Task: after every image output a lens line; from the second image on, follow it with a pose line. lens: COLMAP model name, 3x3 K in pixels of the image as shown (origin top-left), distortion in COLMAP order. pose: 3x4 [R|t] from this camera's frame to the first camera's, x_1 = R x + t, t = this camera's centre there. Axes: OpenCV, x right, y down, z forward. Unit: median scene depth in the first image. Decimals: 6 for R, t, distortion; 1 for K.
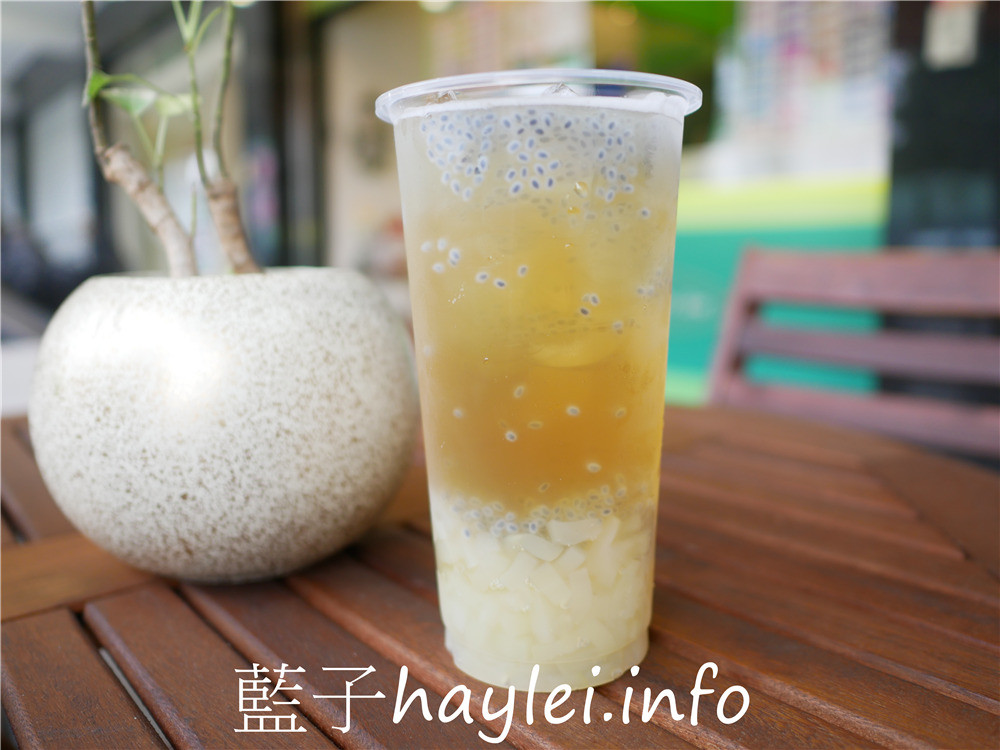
lens RADIAL K [[869.2, 0, 491.0], [0, 869.2, 374.5], [0, 0, 1]] dist [-0.032197, 0.001882]
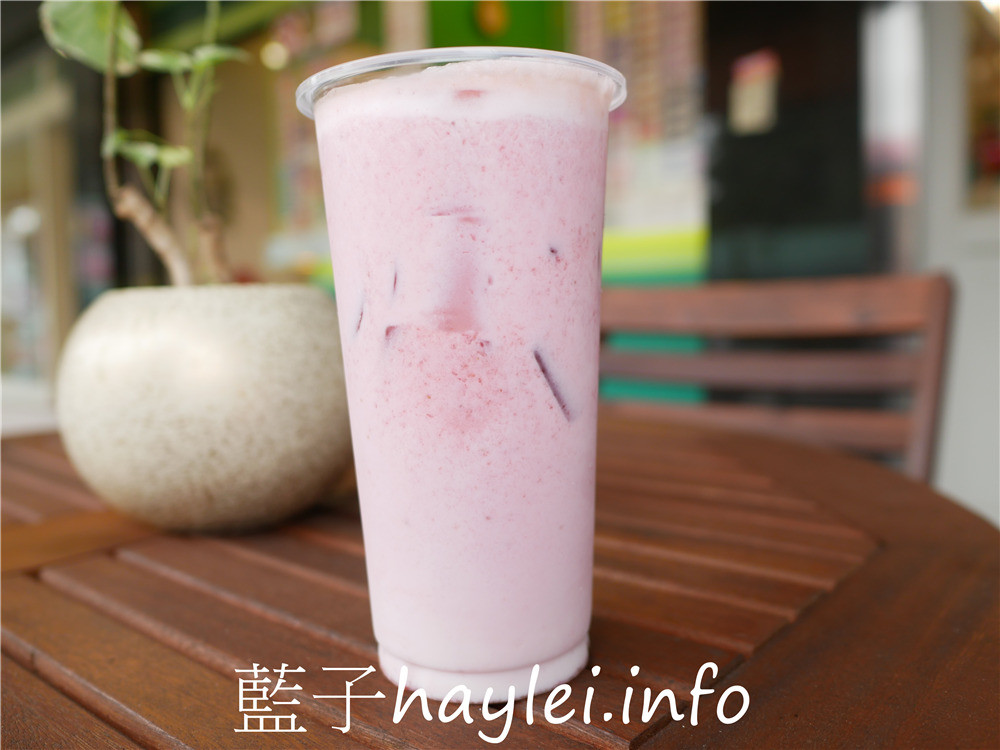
lens RADIAL K [[869.2, 0, 491.0], [0, 869.2, 374.5], [0, 0, 1]] dist [-0.032197, 0.001882]
pose [[0.983595, -0.028388, 0.178142, -0.164838], [0.039182, 0.997584, -0.057370, 0.111062], [-0.176083, 0.063409, 0.982331, -0.353836]]
